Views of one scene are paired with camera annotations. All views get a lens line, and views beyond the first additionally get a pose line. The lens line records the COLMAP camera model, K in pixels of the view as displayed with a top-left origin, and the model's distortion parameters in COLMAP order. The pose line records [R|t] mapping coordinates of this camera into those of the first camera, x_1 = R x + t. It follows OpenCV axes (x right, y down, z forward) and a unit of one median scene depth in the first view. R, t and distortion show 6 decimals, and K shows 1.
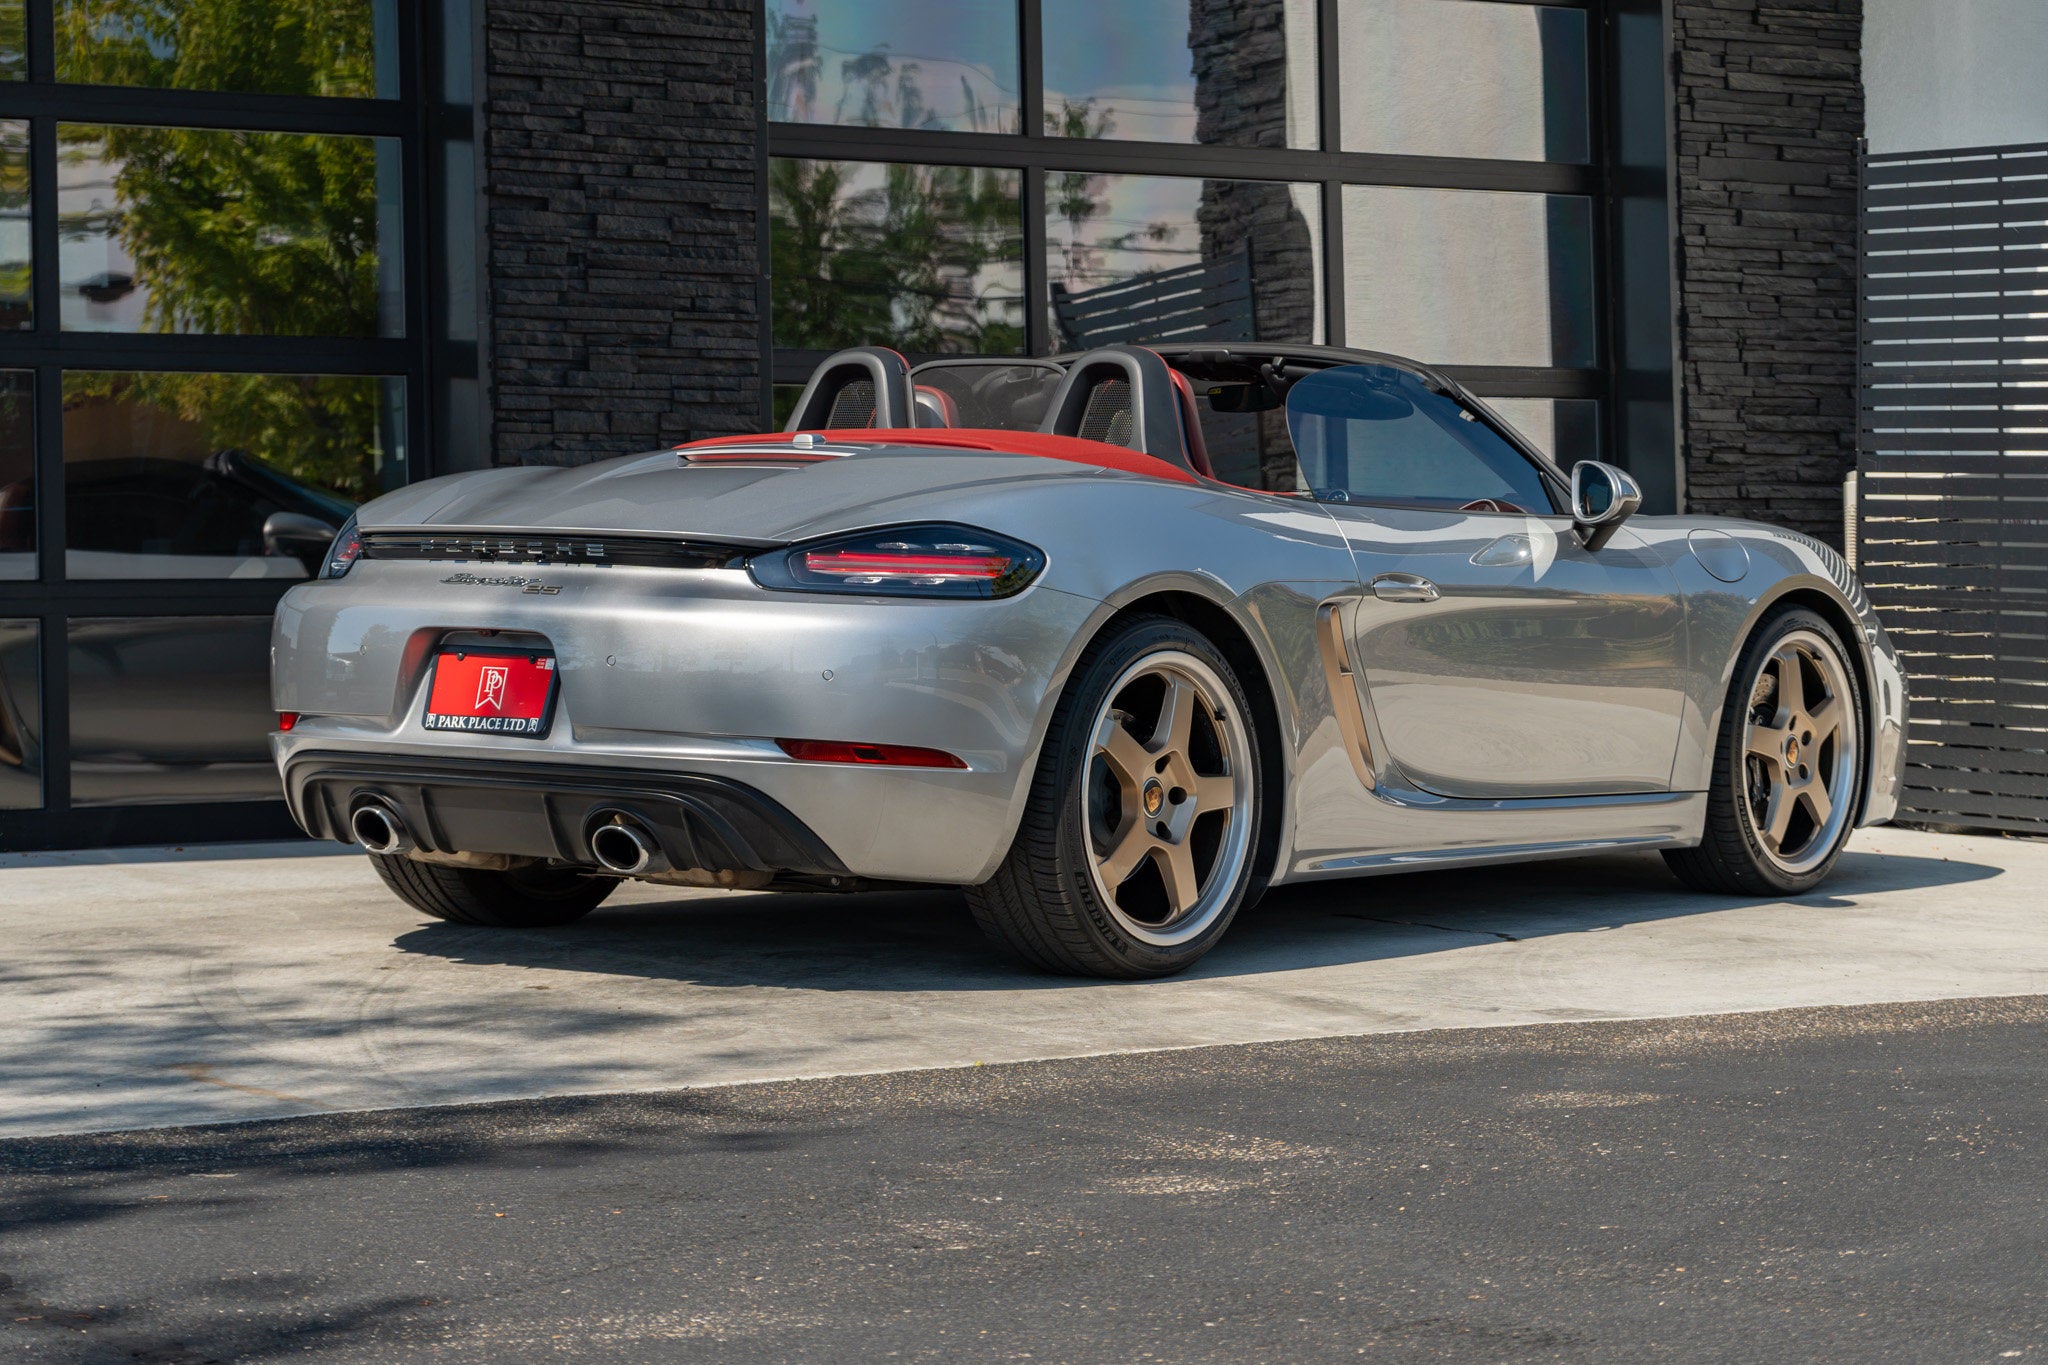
lens RADIAL K [[5110.7, 0, 1172.4], [0, 5110.7, 502.9], [0, 0, 1]] dist [0.029001, -0.423805]
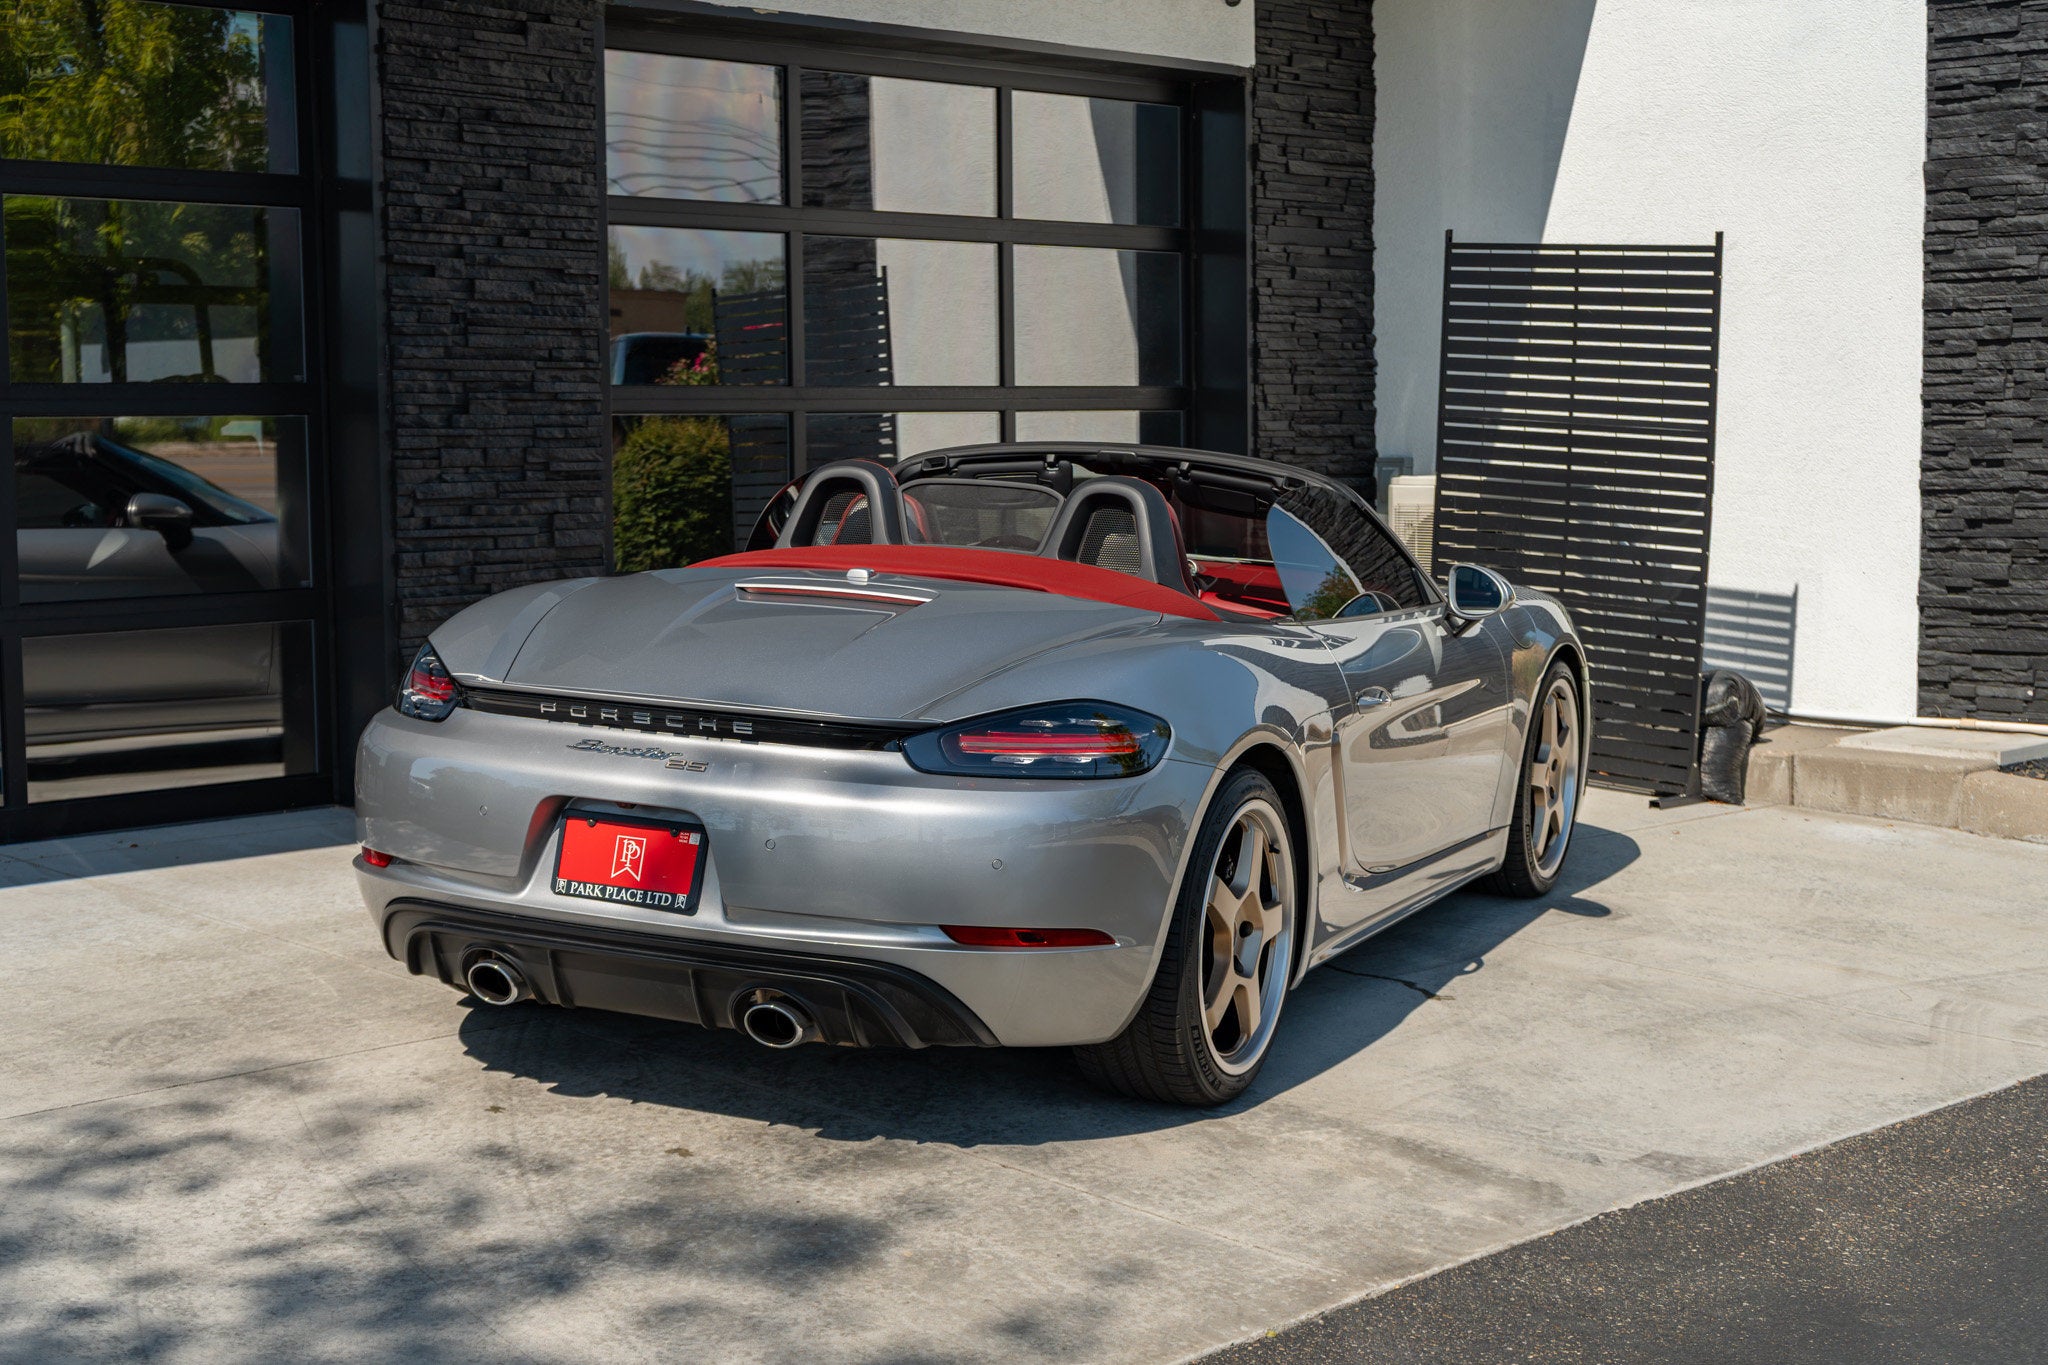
lens RADIAL K [[3046.0, 0, 1067.3], [0, 3046.0, 679.0], [0, 0, 1]] dist [-0.023139, 0.056624]
pose [[0.979925, -0.002182, 0.199354, -0.118613], [-0.021704, 0.992829, 0.117554, -0.050405], [-0.198181, -0.119521, 0.972851, 0.283766]]
